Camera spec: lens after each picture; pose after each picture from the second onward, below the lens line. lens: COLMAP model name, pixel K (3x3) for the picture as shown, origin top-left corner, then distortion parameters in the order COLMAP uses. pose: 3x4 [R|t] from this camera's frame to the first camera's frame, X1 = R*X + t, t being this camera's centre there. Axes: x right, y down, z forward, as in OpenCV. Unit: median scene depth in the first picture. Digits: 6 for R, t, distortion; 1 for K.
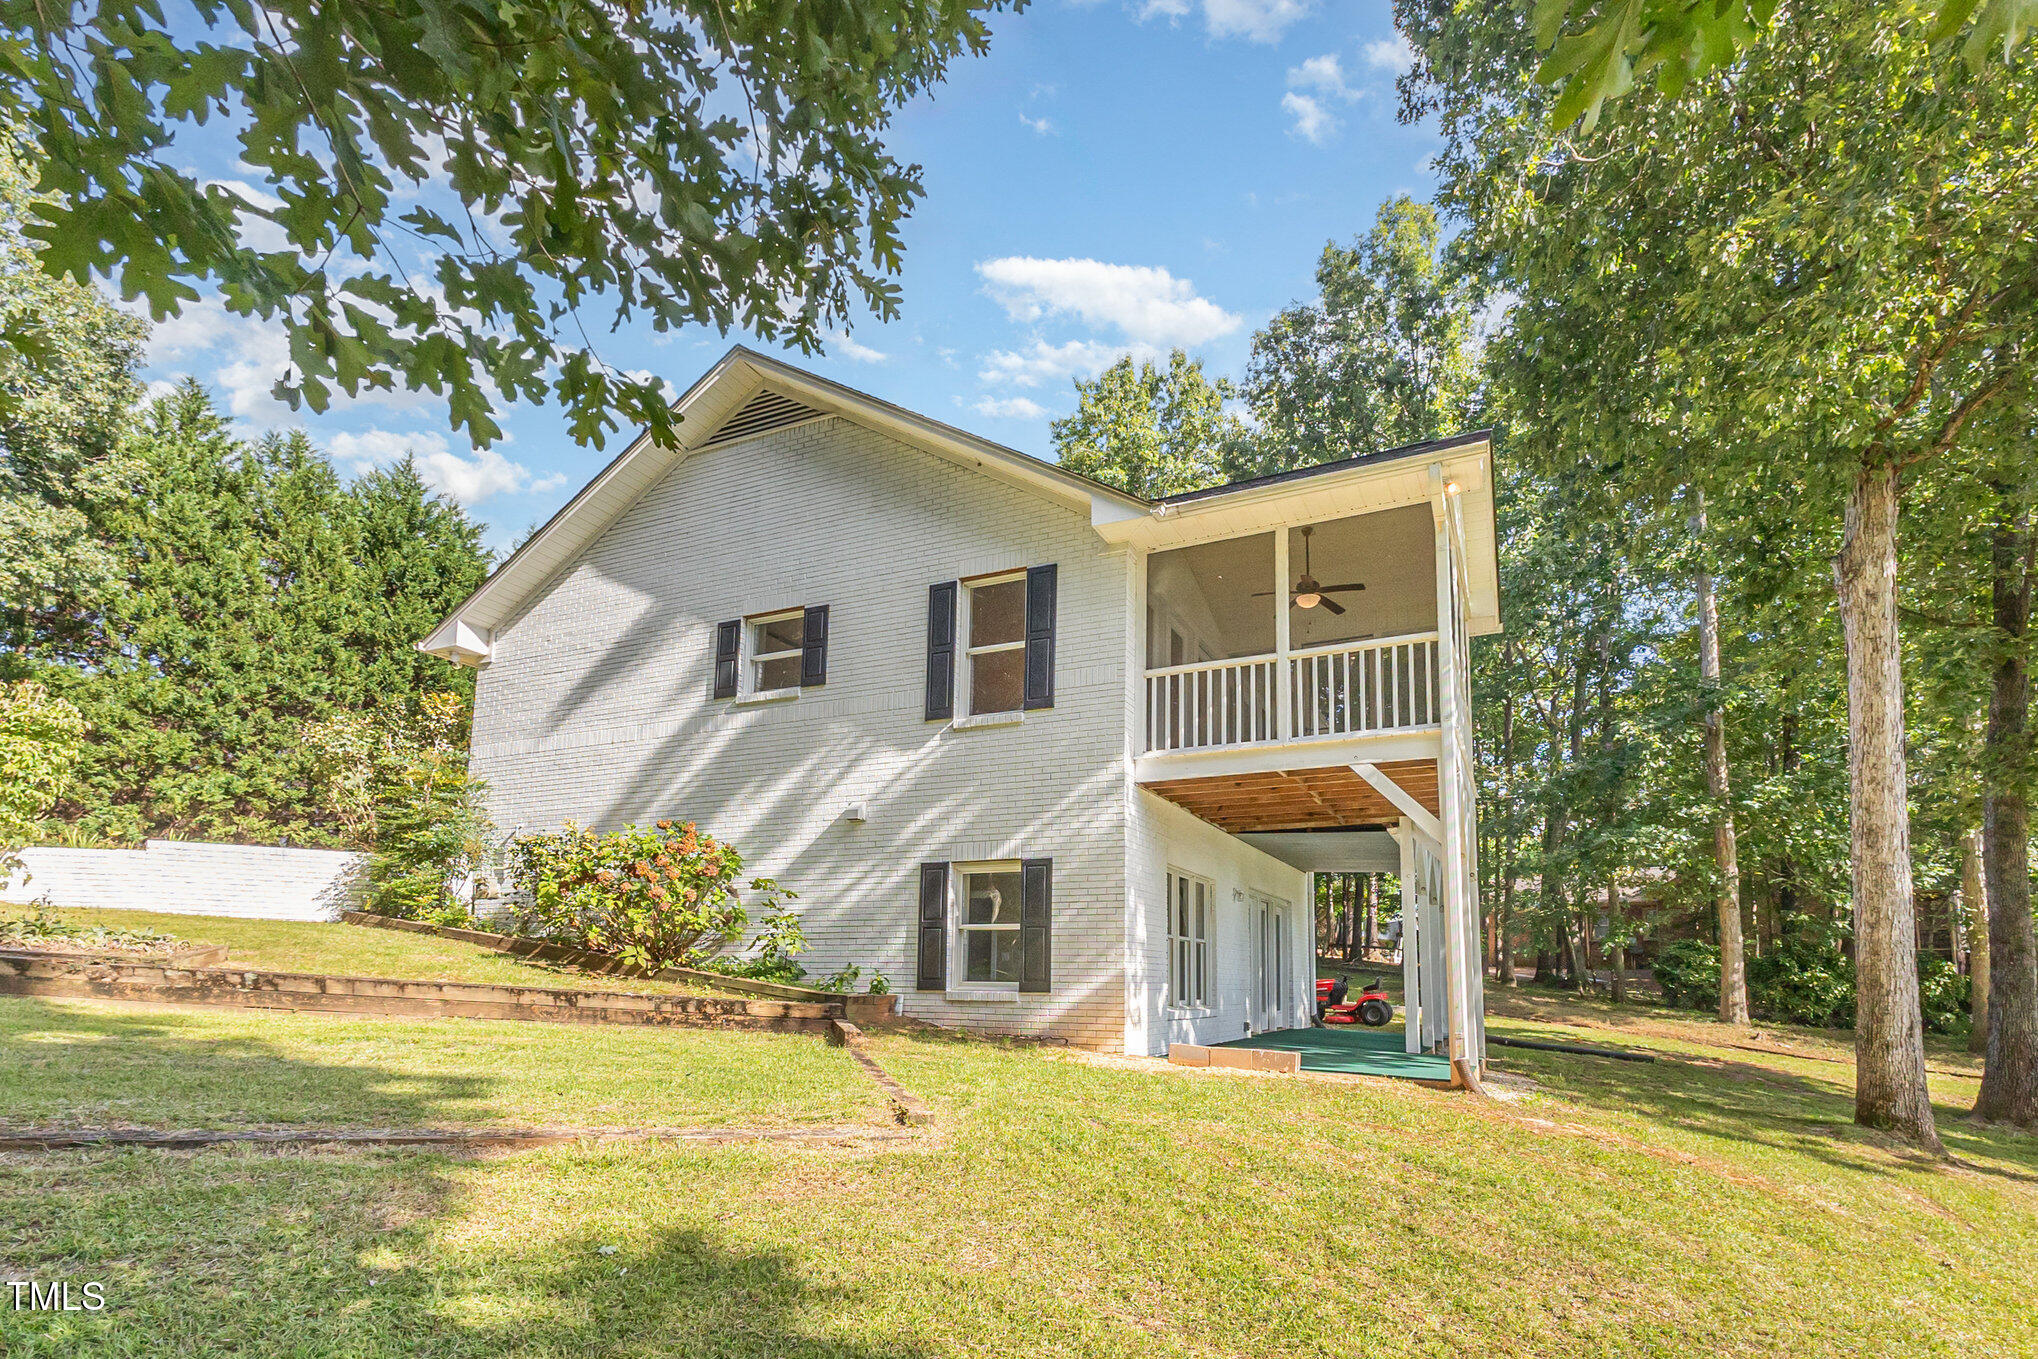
lens RADIAL K [[976.6, 0, 1019.4], [0, 976.6, 787.7], [0, 0, 1]] dist [0.034090, -0.000197]
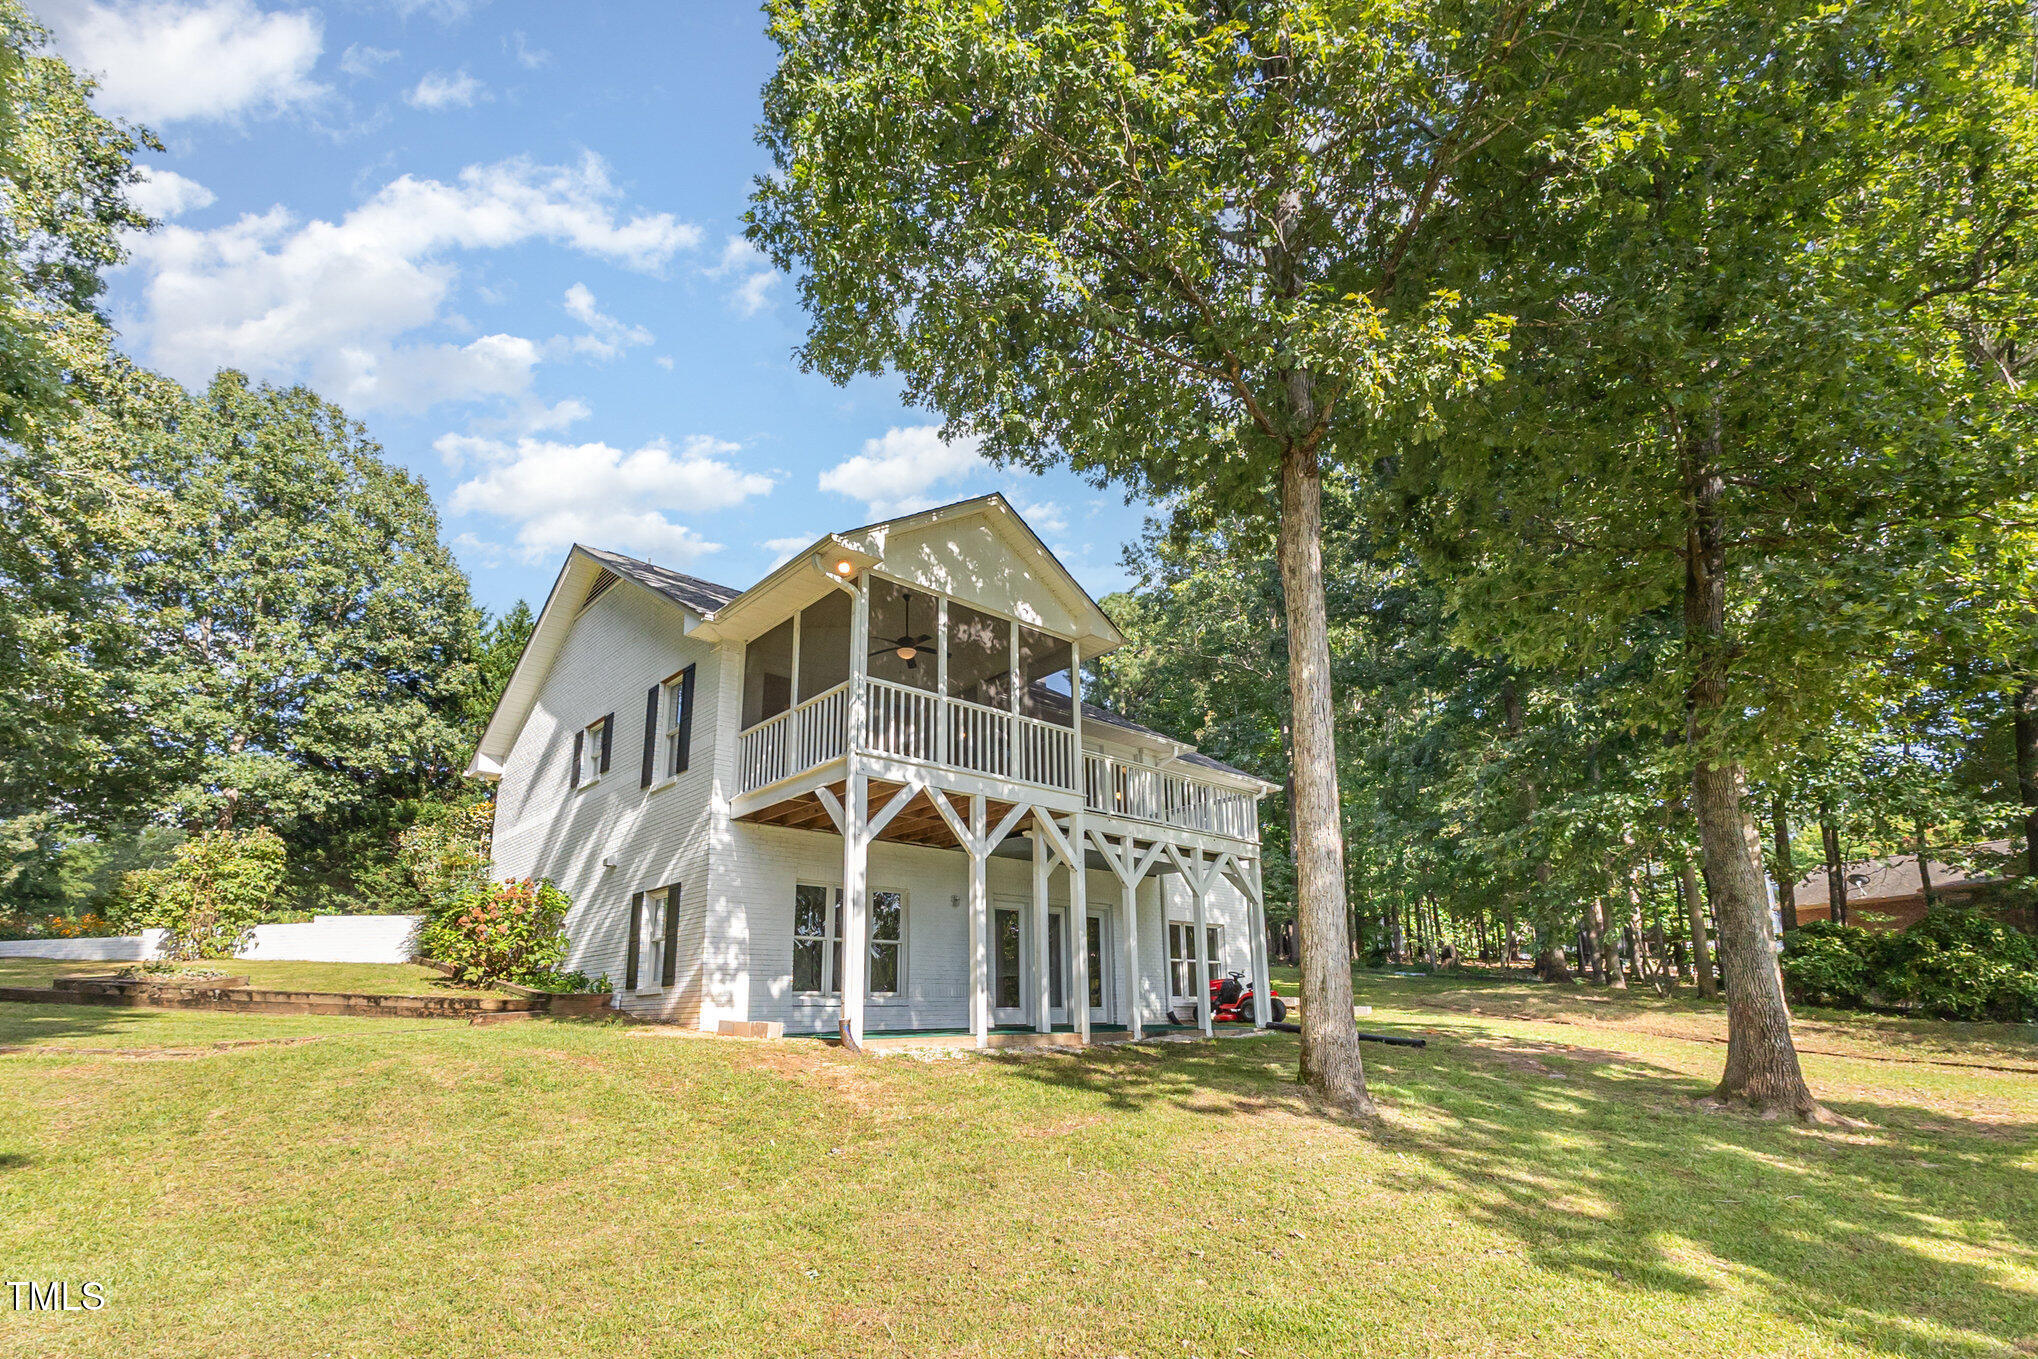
lens RADIAL K [[958.2, 0, 1019.9], [0, 958.2, 689.5], [0, 0, 1]] dist [0.025586, -0.000695]
pose [[0.923976, -0.151360, -0.351225, 0.864235], [0.099199, 0.981771, -0.162127, 0.065625], [0.369362, 0.114960, 0.922147, -0.068953]]
